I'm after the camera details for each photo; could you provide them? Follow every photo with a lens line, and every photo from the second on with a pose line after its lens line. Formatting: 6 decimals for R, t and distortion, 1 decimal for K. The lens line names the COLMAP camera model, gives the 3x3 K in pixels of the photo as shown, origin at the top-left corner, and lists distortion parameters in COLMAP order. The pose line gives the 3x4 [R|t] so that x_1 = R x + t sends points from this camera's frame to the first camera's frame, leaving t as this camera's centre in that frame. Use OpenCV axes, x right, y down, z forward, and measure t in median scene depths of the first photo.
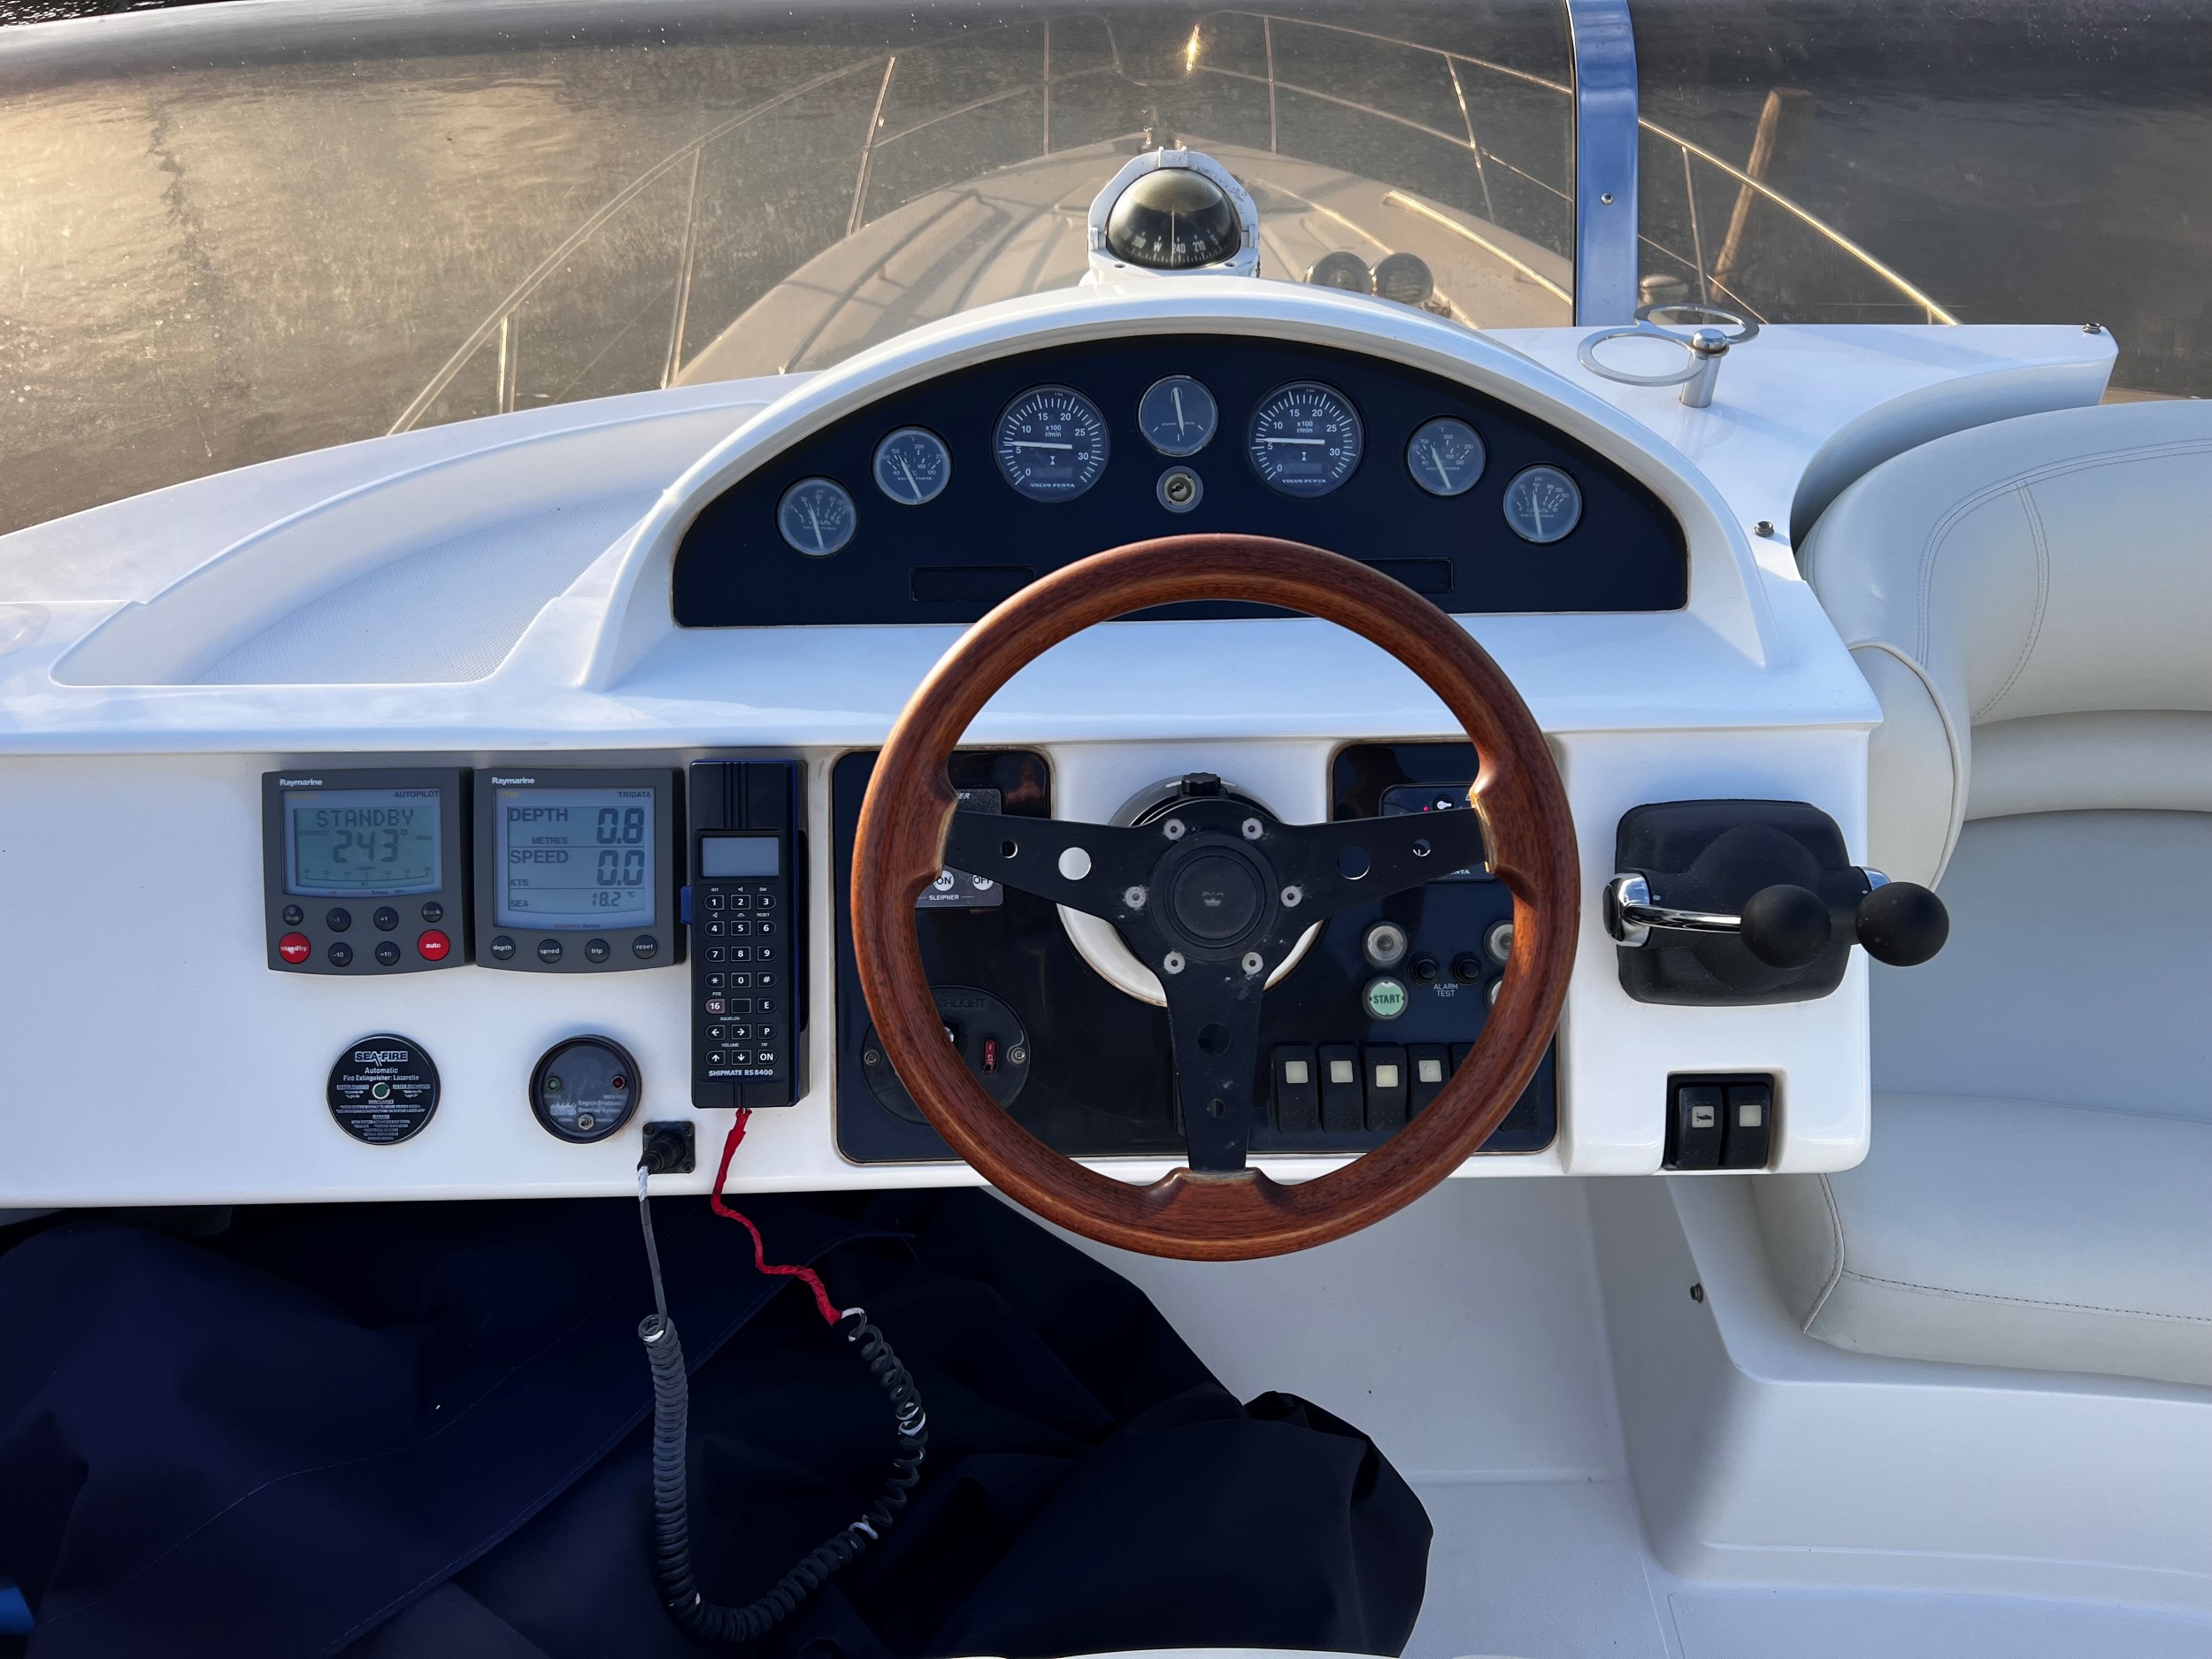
lens RADIAL K [[1669.3, 0, 1110.1], [0, 1669.3, 836.8], [0, 0, 1]] dist [0.059671, -0.068585]
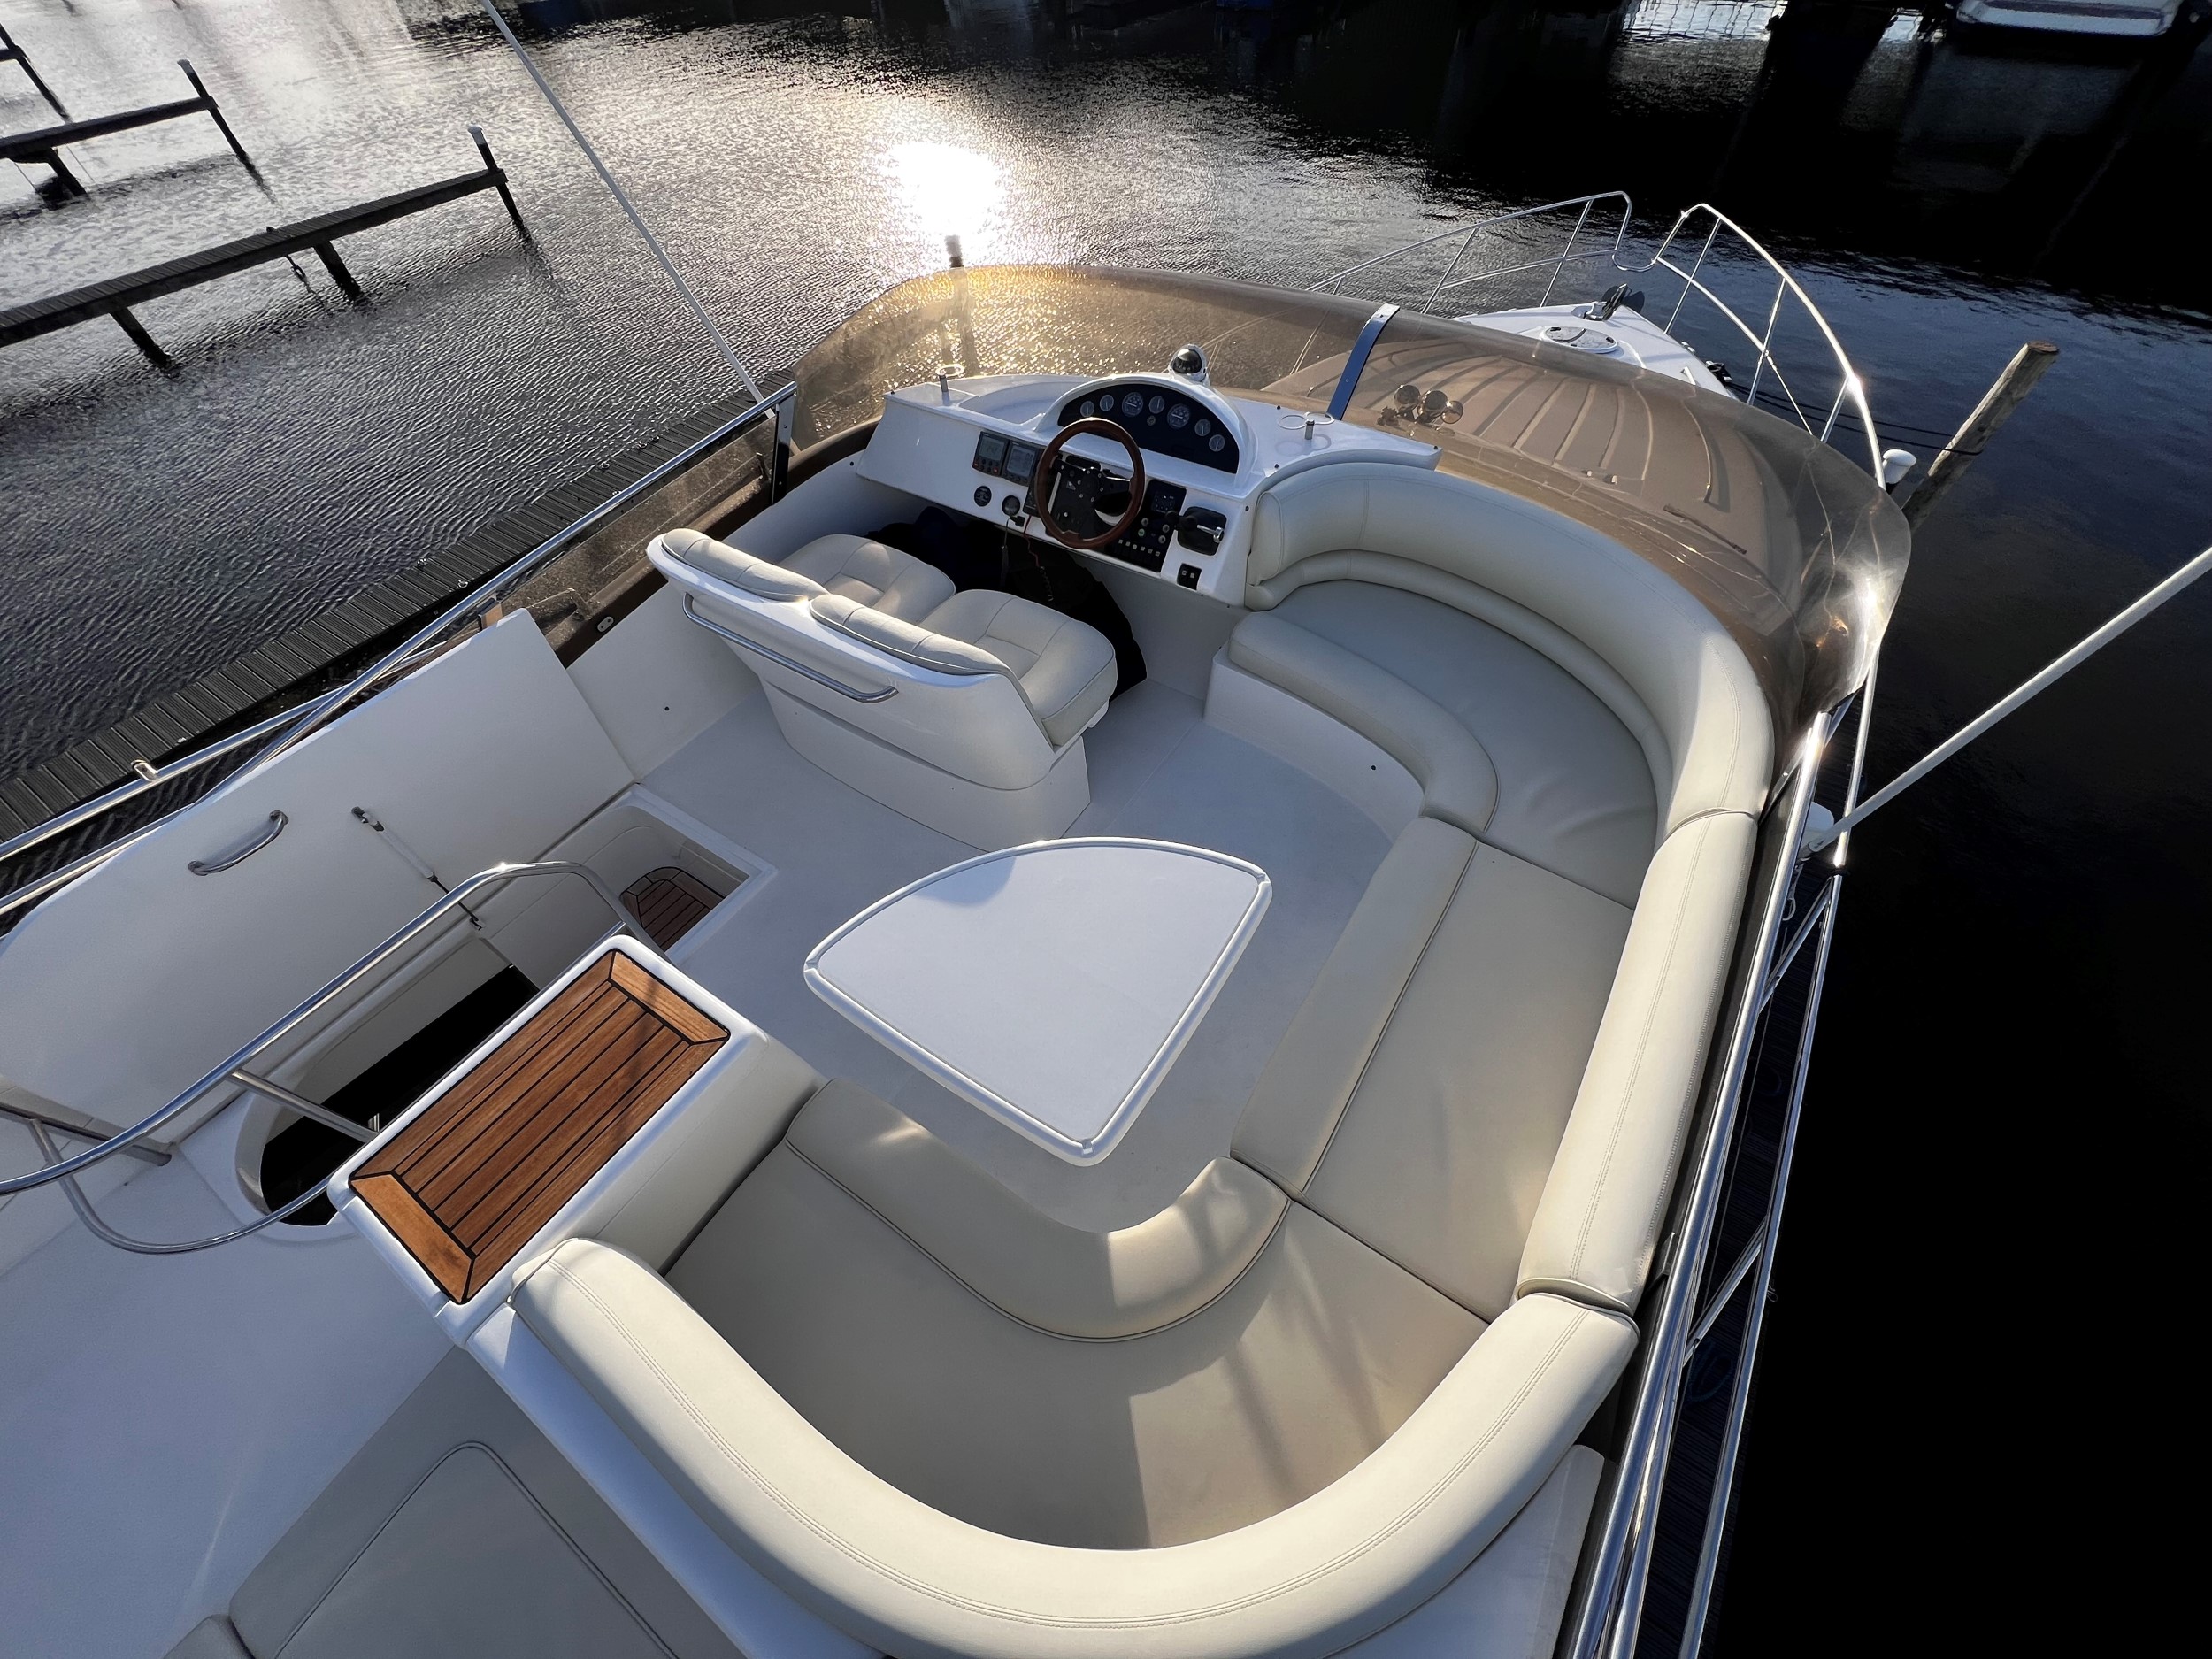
lens RADIAL K [[883.3, 0, 1100.0], [0, 883.3, 837.3], [0, 0, 1]] dist [-0.003244, -0.000129]
pose [[0.824782, 0.418602, -0.380140, 1.472925], [-0.324017, 0.900838, 0.288970, 0.196336], [0.463408, -0.115165, 0.878630, -1.519953]]
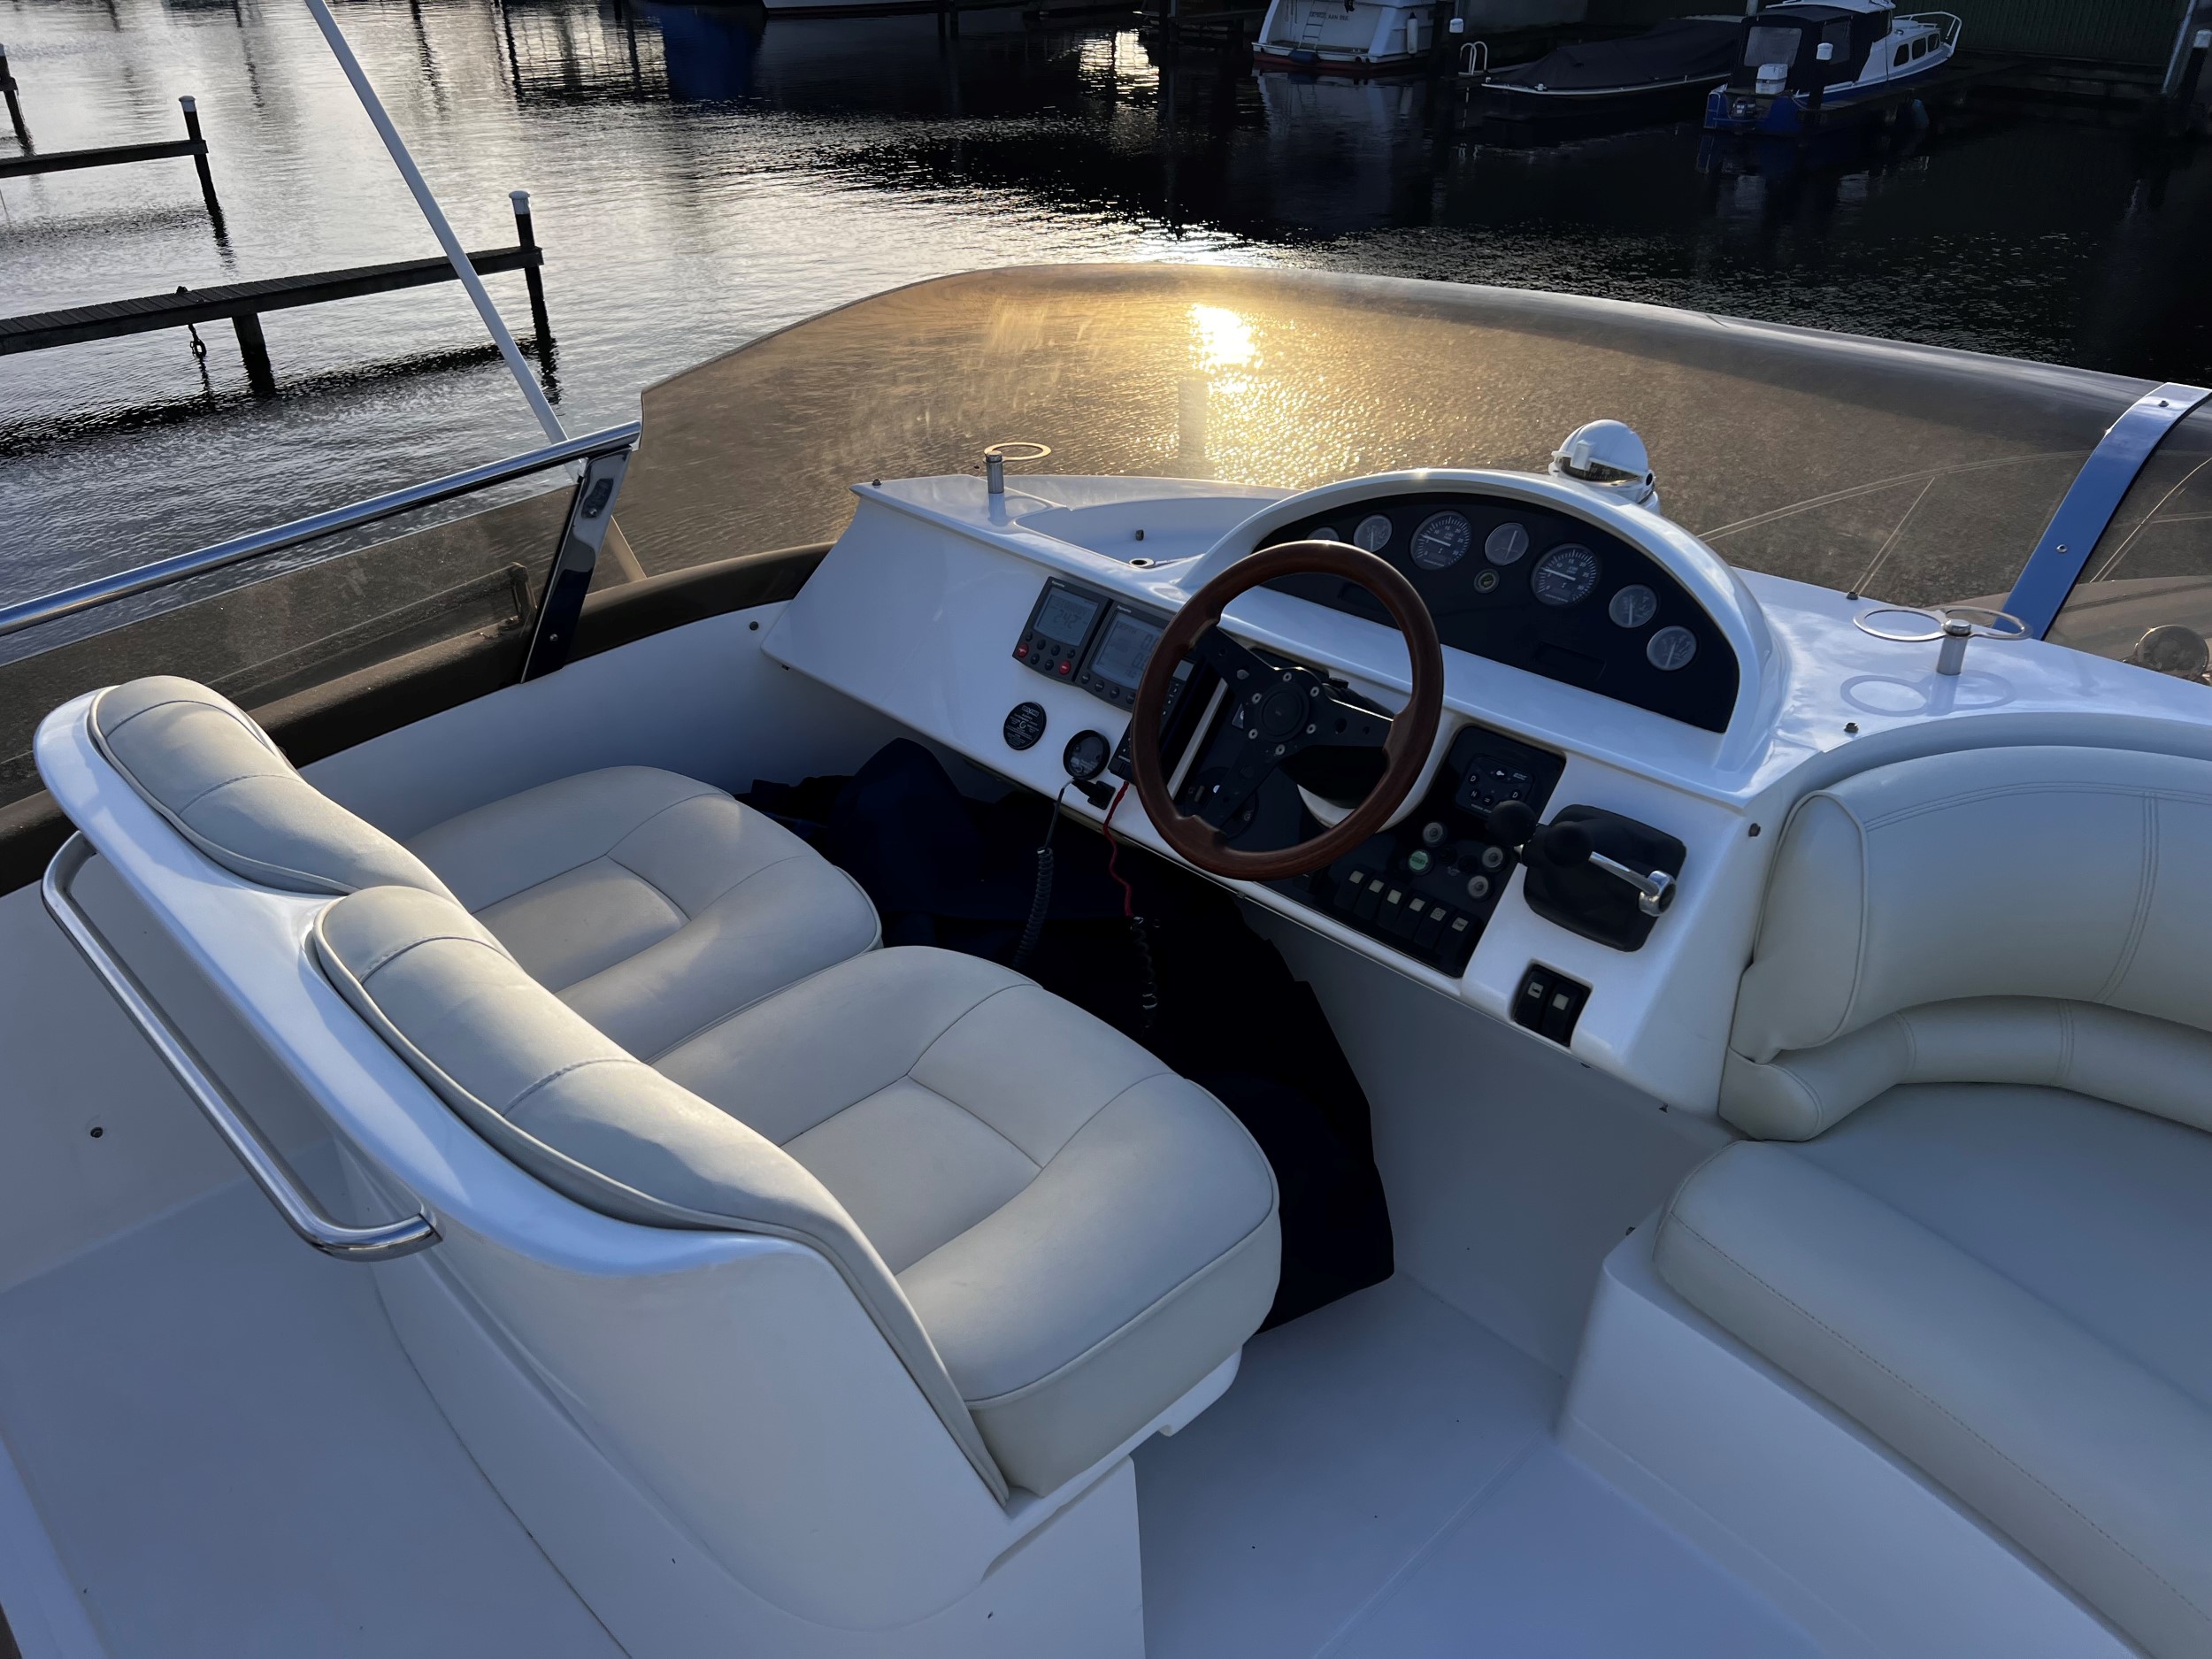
lens RADIAL K [[1669.3, 0, 1090.2], [0, 1669.3, 831.8], [0, 0, 1]] dist [0.059671, -0.068585]
pose [[0.672377, 0.354630, -0.649728, 1.063354], [-0.449145, 0.893170, 0.022701, 0.184976], [0.588369, 0.276559, 0.759827, -0.538496]]
